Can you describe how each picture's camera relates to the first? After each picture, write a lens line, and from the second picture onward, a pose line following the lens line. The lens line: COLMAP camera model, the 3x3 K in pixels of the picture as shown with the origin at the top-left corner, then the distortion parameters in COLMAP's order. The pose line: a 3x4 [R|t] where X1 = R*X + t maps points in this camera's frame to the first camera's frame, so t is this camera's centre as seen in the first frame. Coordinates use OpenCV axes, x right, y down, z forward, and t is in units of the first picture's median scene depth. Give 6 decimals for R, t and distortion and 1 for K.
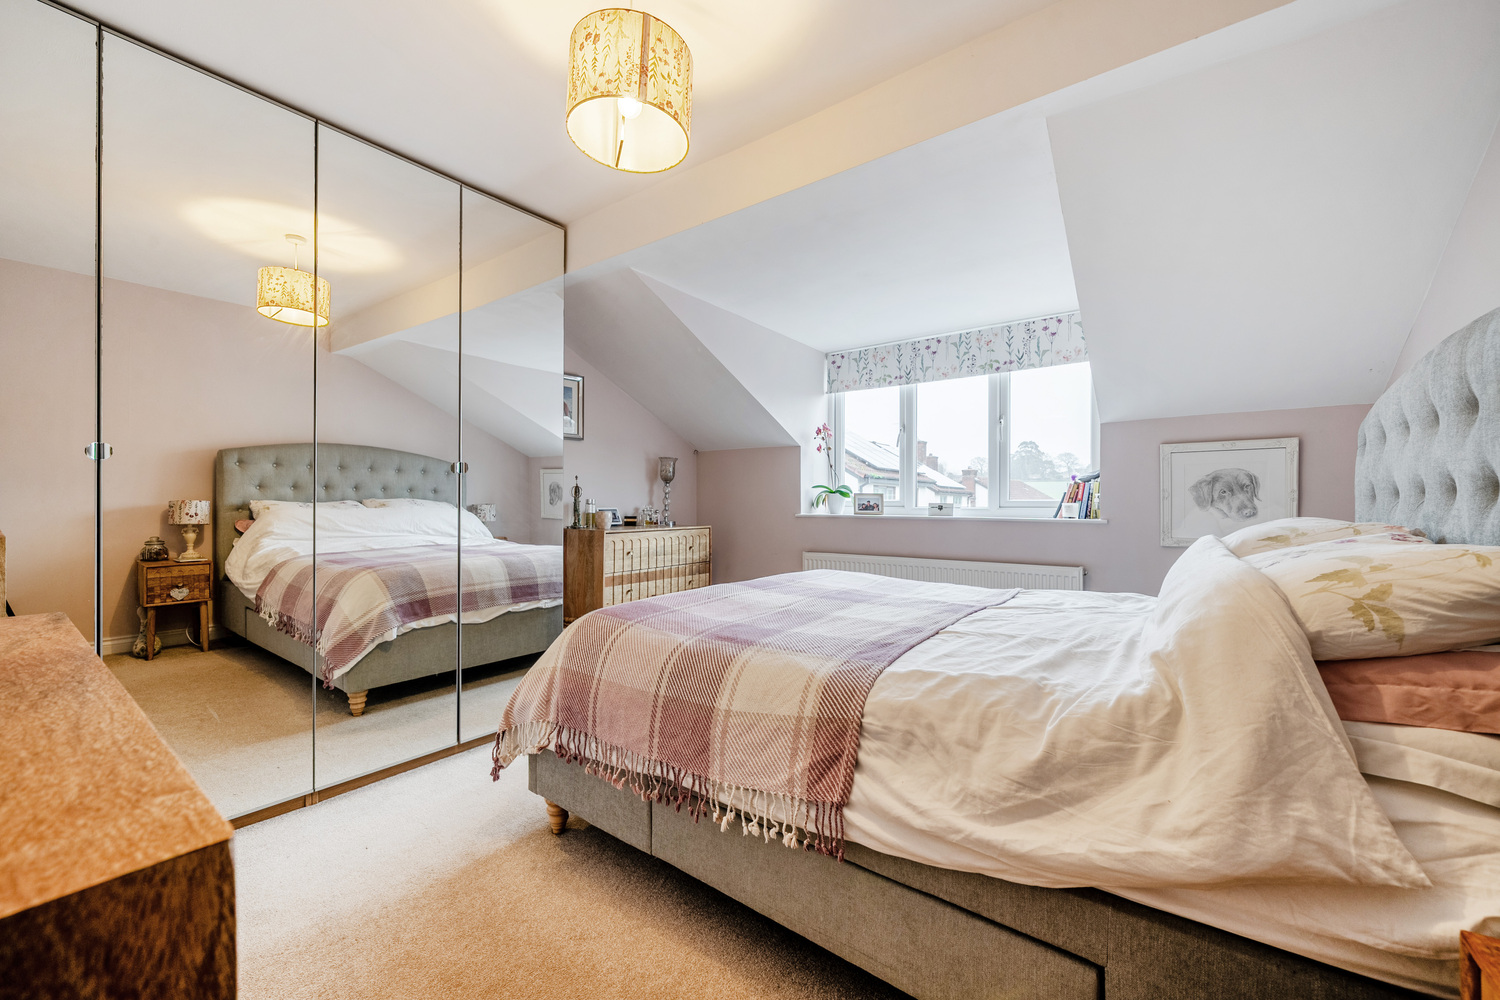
lens RADIAL K [[584.4, 0, 748.2], [0, 584.4, 505.8], [0, 0, 1]] dist [-0.002103, -0.000036]
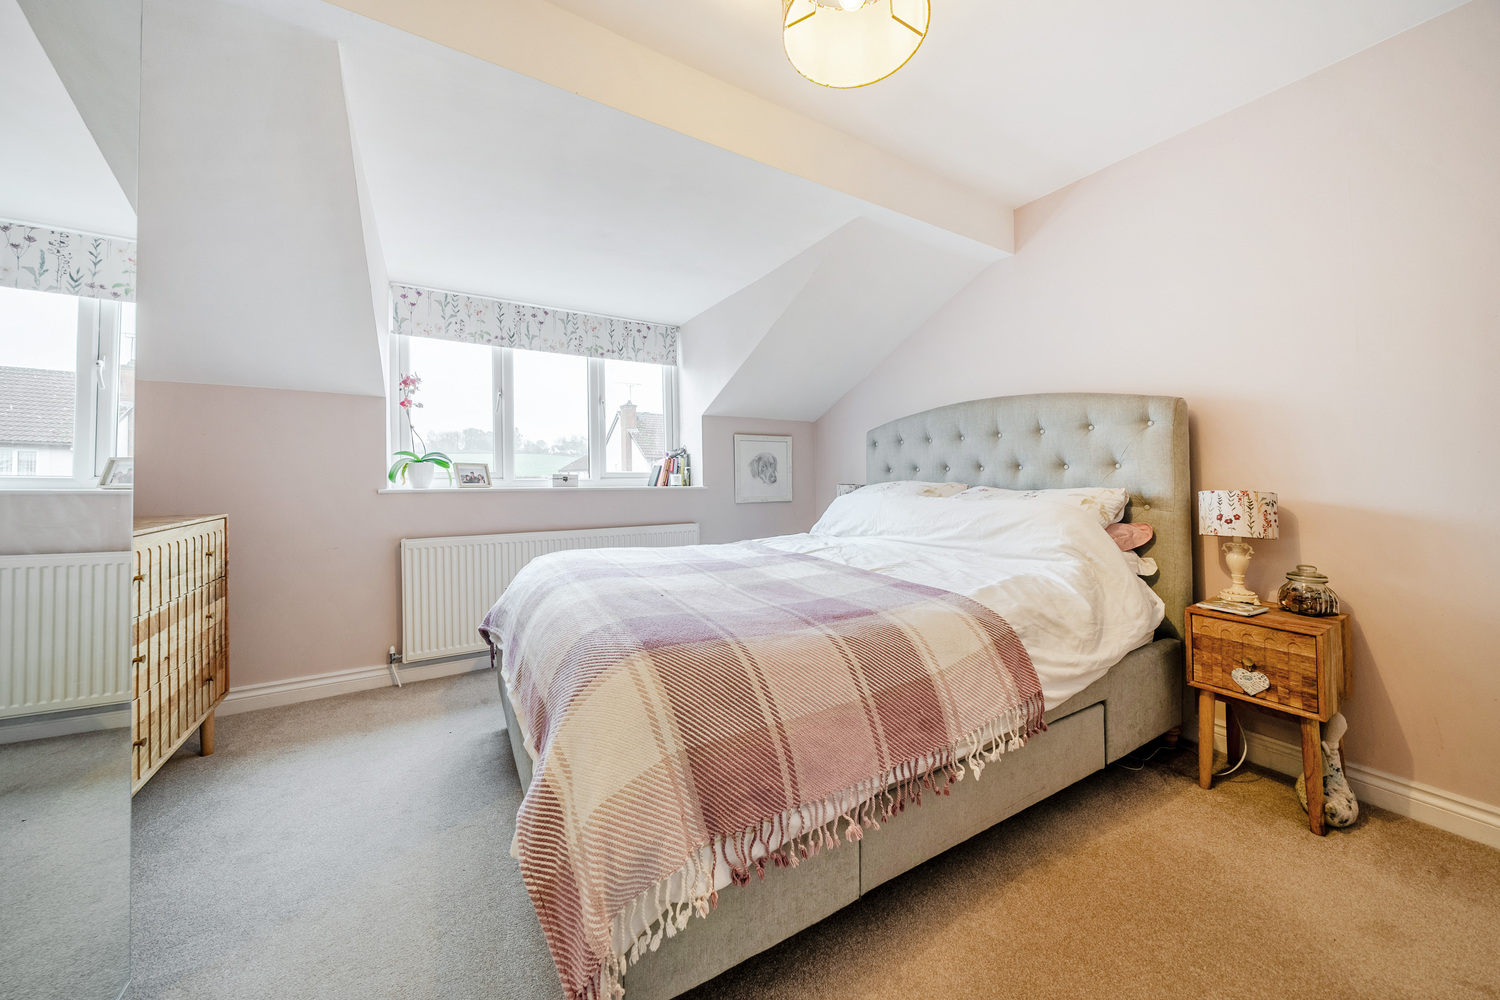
lens RADIAL K [[520.3, 0, 752.1], [0, 520.3, 466.7], [0, 0, 1]] dist [-0.001575, -0.000023]
pose [[0.373134, 0.013492, 0.927679, -0.387168], [0.006327, 0.999834, -0.017086, -0.000553], [-0.927756, 0.012244, 0.372987, 0.362787]]
